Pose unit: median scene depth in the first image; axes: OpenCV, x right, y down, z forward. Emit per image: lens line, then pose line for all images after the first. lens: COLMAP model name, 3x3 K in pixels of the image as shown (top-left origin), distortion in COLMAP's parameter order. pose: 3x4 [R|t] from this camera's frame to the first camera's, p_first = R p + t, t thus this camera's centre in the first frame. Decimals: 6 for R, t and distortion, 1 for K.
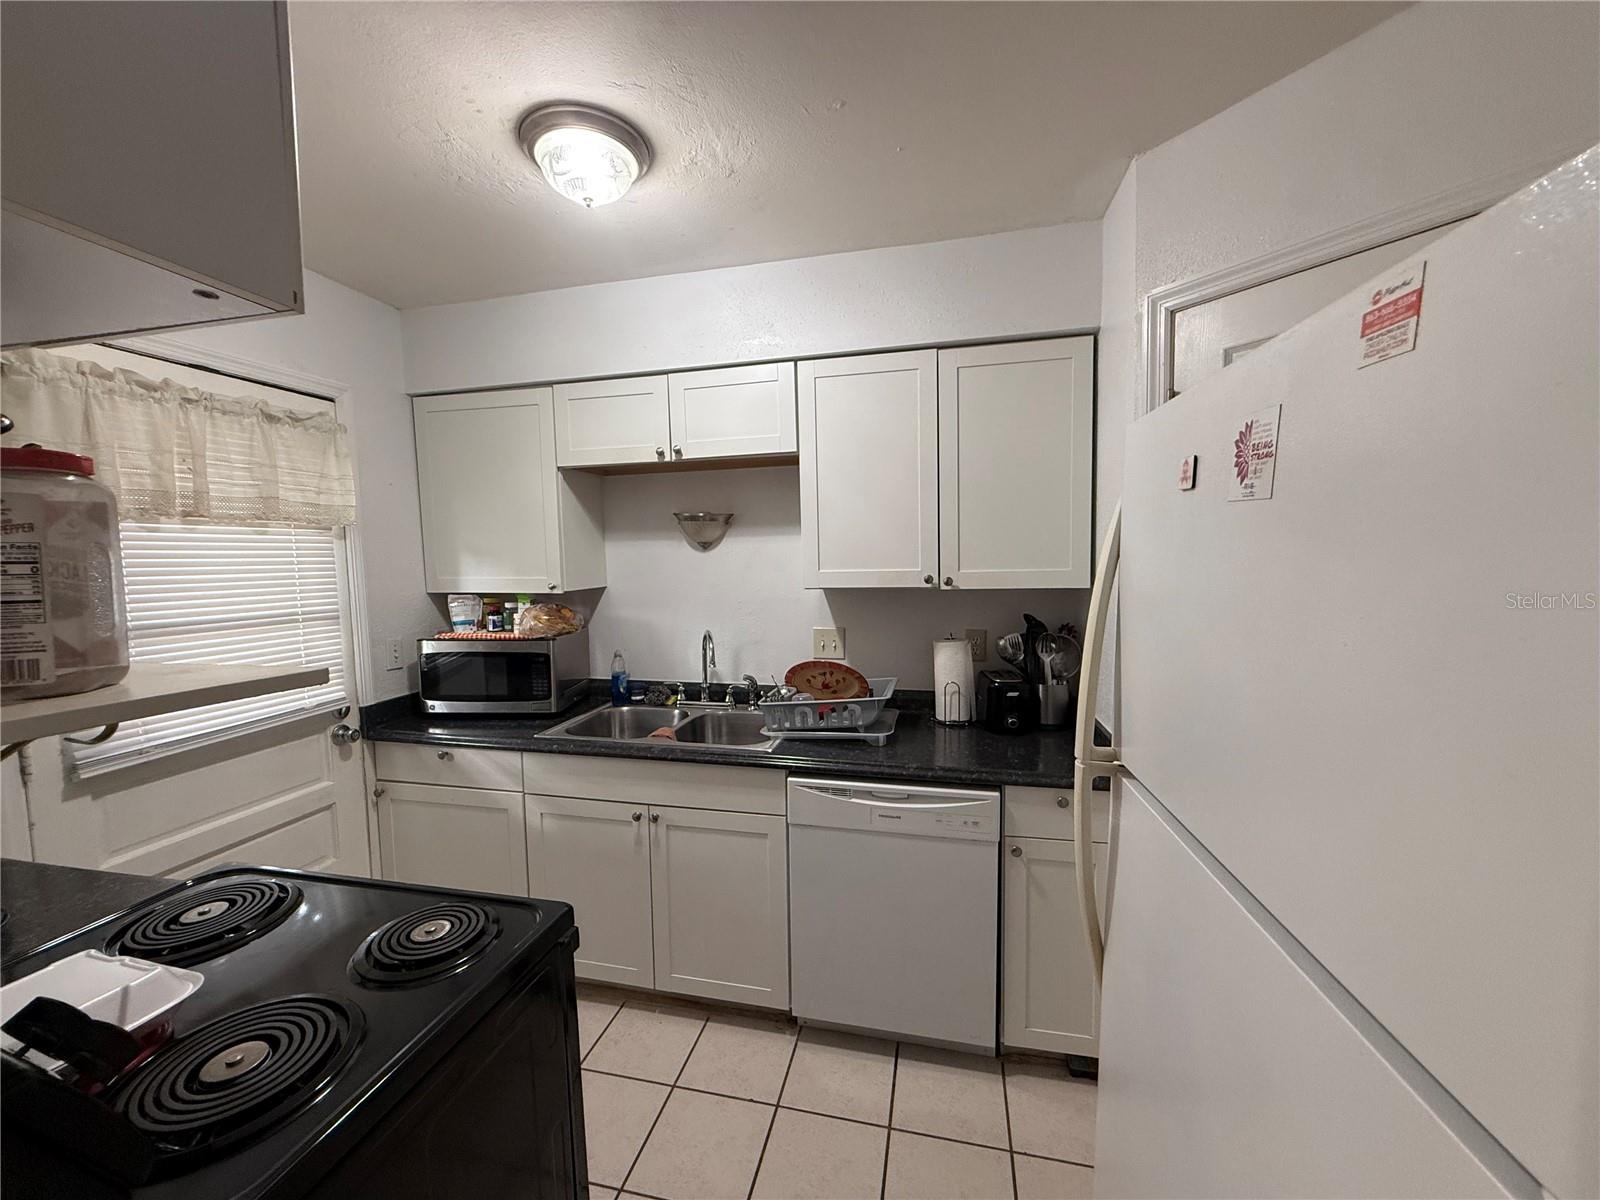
lens RADIAL K [[642.2, 0, 798.1], [0, 642.2, 603.0], [0, 0, 1]] dist [0.000276, 0.000858]
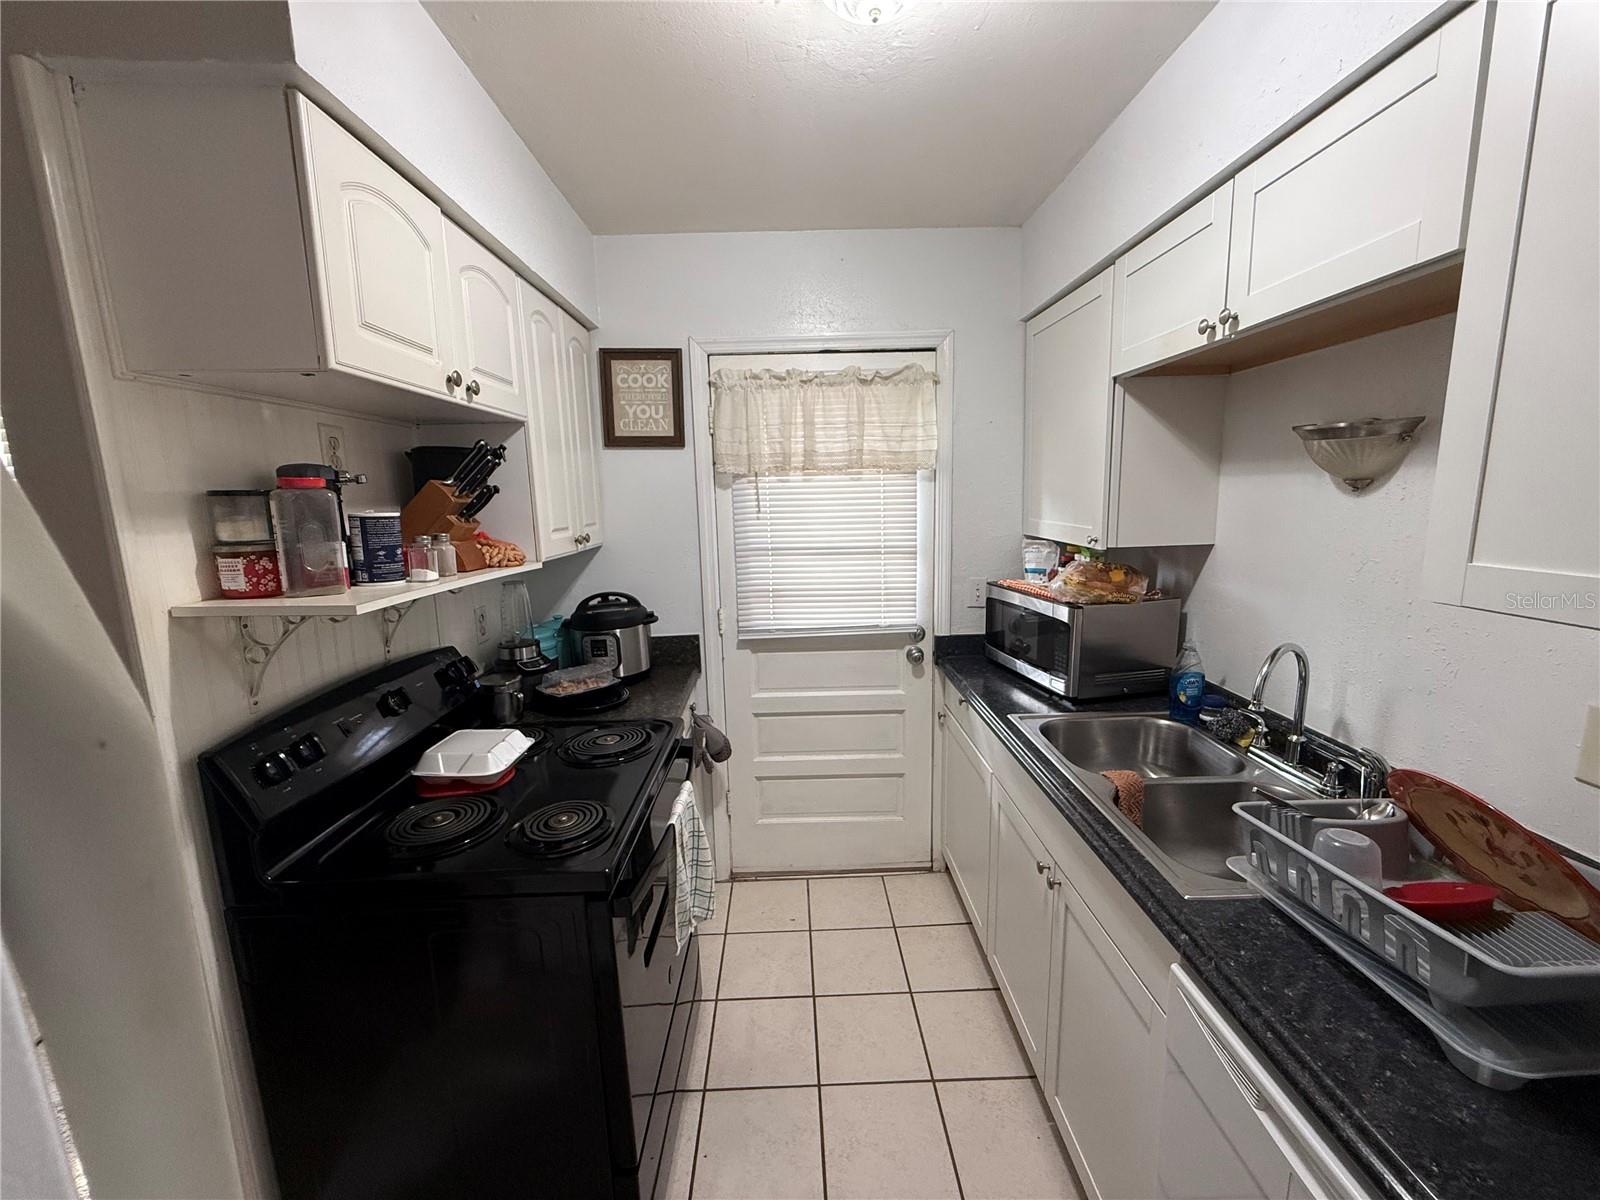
lens RADIAL K [[642.2, 0, 807.2], [0, 642.2, 600.6], [0, 0, 1]] dist [0.000276, 0.000858]
pose [[0.245096, 0.176115, -0.953368, 0.342966], [-0.053764, 0.984318, 0.168010, -0.079105], [0.968007, 0.010079, 0.250721, 0.580834]]
